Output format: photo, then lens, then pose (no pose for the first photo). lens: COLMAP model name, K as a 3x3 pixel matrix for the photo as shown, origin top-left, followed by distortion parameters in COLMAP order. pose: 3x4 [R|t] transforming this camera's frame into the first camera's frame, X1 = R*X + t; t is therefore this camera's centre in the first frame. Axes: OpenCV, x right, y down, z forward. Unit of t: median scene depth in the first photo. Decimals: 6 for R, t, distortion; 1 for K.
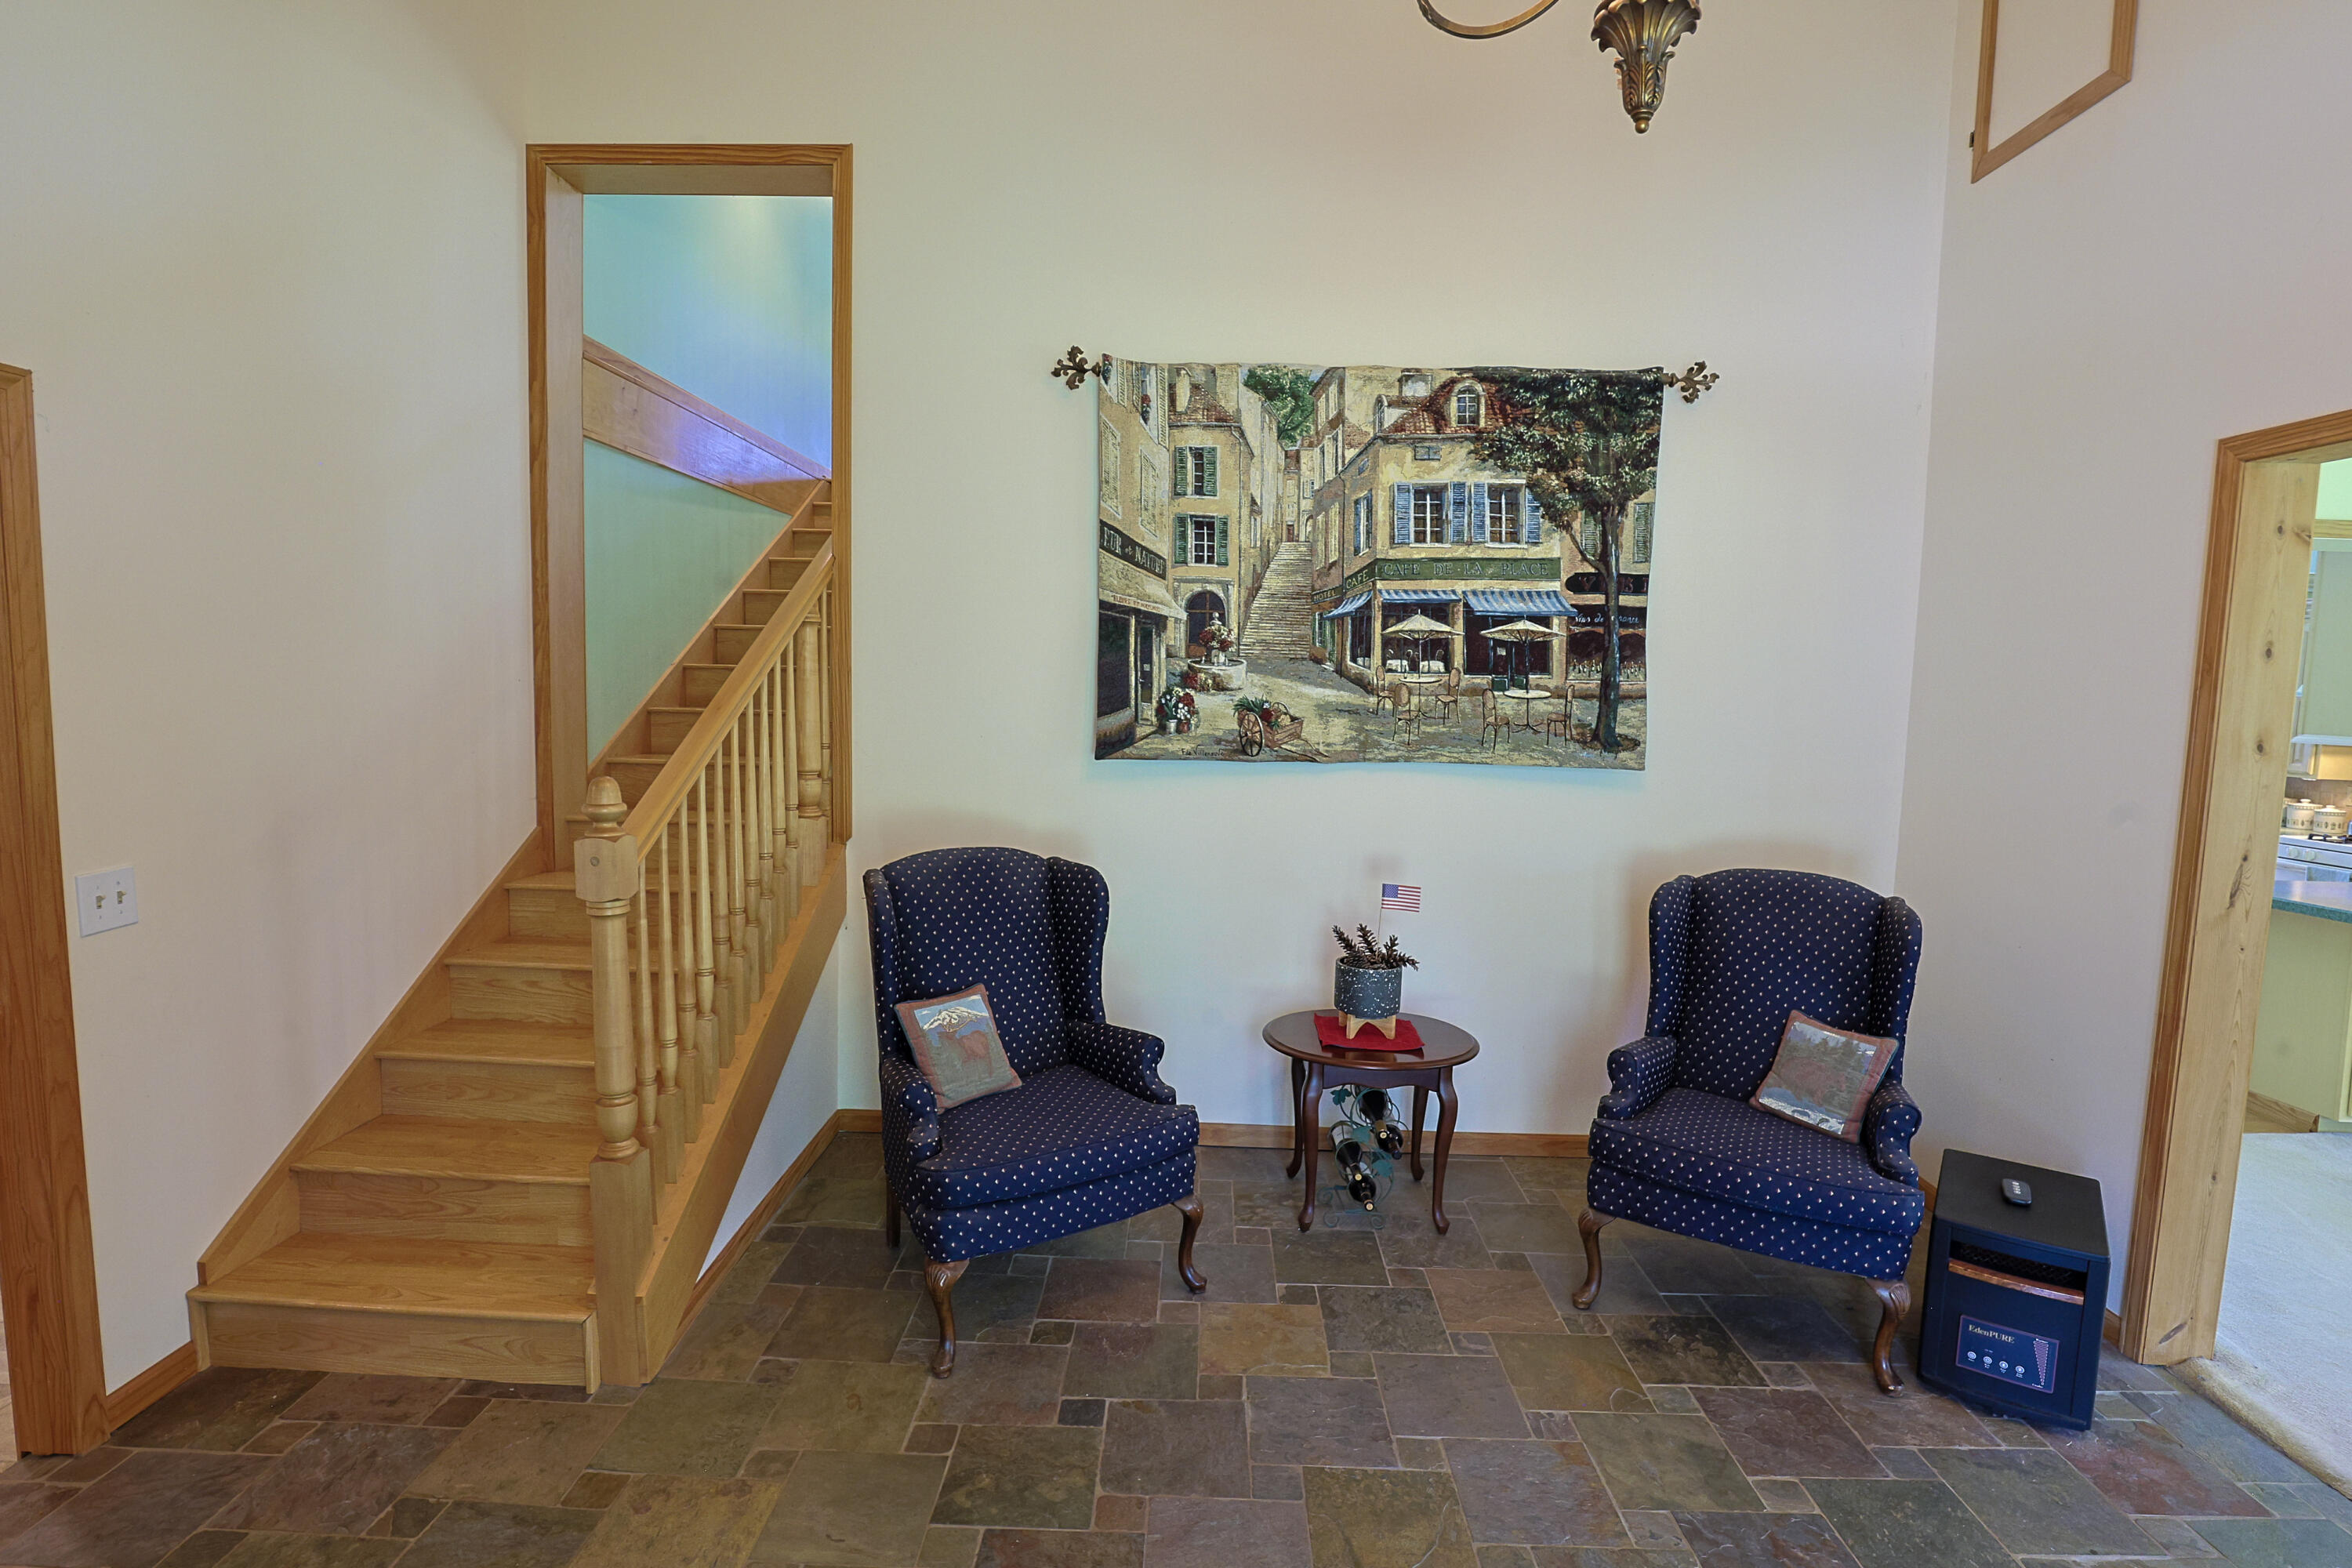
lens RADIAL K [[1153.3, 0, 1180.7], [0, 1153.3, 784.8], [0, 0, 1]] dist [-0.032648, 0.005893]
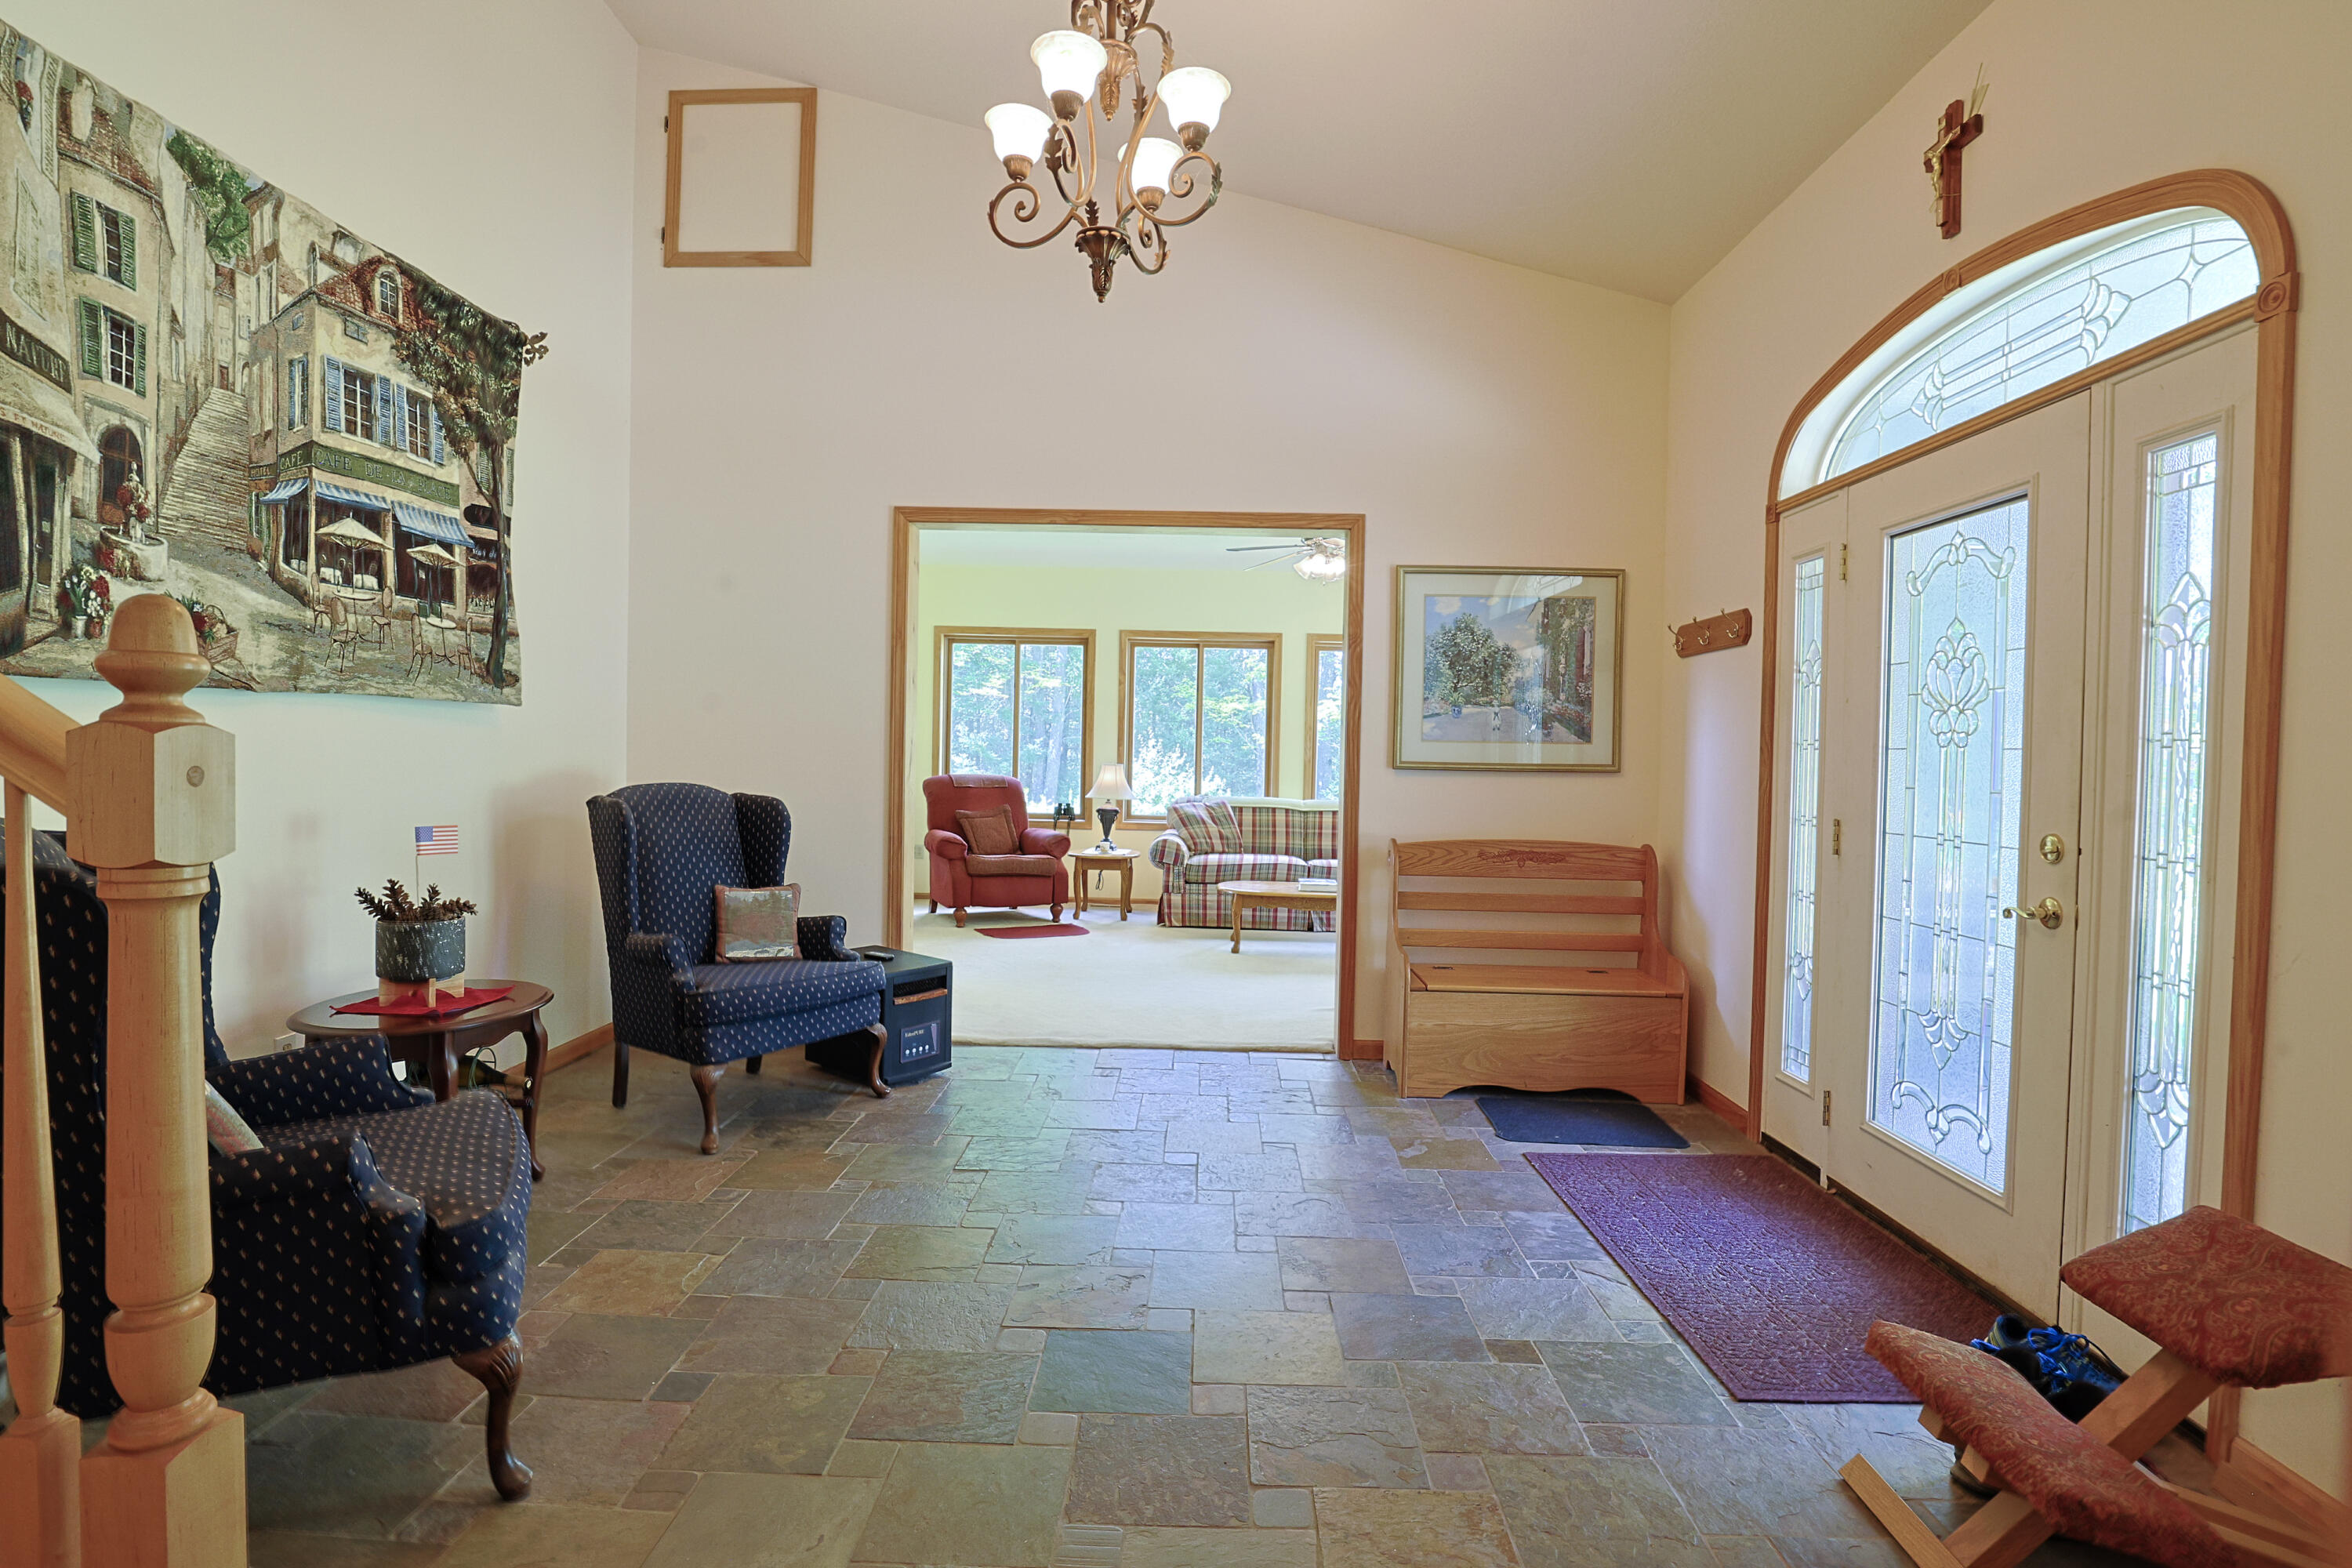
lens RADIAL K [[1153.3, 0, 1179.9], [0, 1153.3, 786.9], [0, 0, 1]] dist [-0.032648, 0.005893]
pose [[0.008473, -0.052636, 0.998578, -0.639348], [0.073552, 0.995941, 0.051873, 0.051571], [-0.997255, 0.073008, 0.012311, 0.397831]]
